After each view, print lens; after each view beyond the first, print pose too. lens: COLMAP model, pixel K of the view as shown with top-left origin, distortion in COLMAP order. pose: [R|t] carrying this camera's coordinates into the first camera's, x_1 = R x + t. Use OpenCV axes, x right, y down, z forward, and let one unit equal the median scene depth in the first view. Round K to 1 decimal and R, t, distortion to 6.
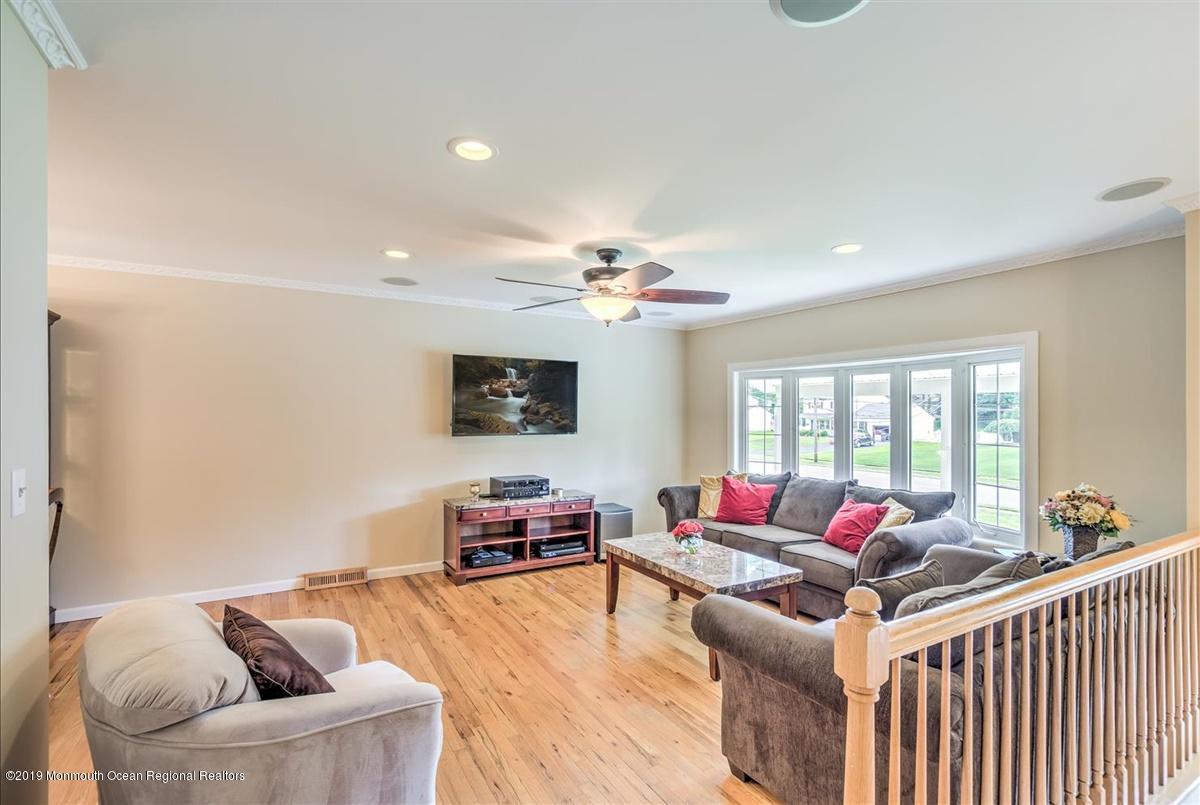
lens RADIAL K [[570.7, 0, 600.0], [0, 570.7, 402.5], [0, 0, 1]] dist [-0.014098, 0.000567]
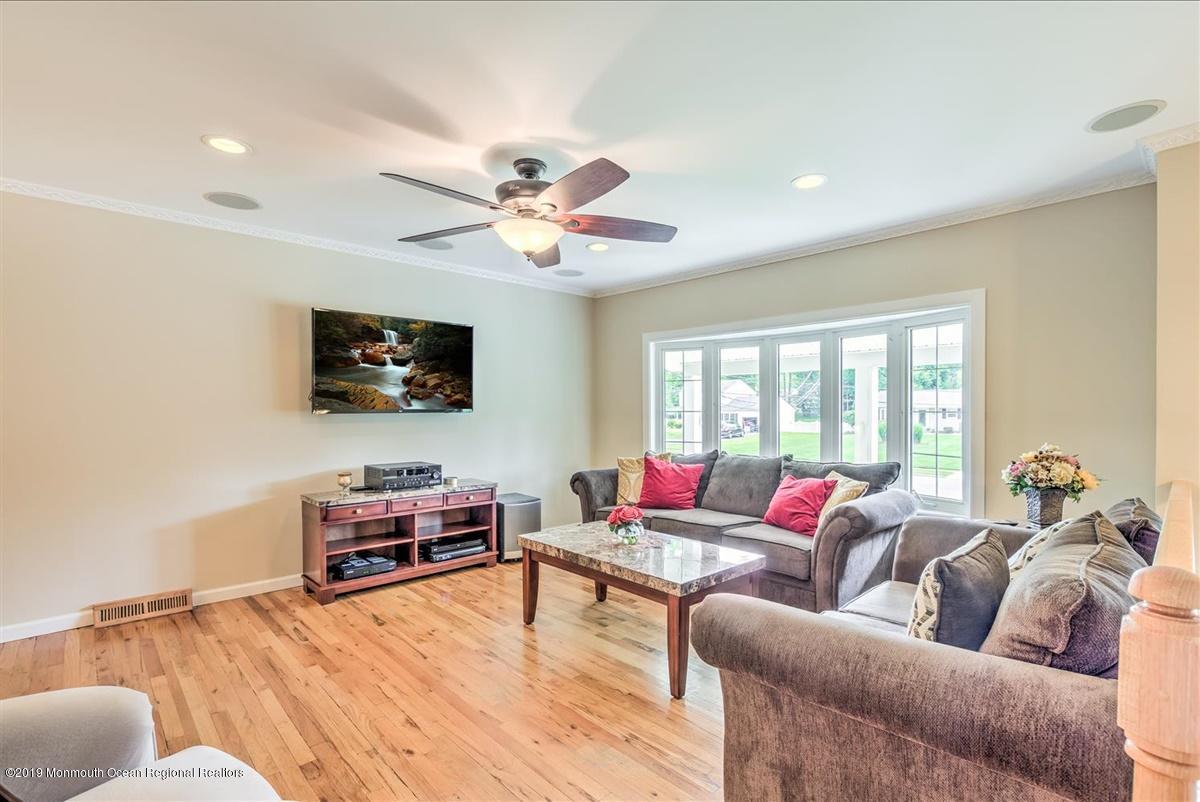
lens RADIAL K [[558.7, 0, 596.4], [0, 558.7, 417.5], [0, 0, 1]] dist [-0.021478, 0.000285]
pose [[0.974063, -0.008727, 0.226109, -0.064121], [0.003473, 0.999715, 0.023626, 0.058042], [-0.226250, -0.022228, 0.973816, 0.212153]]
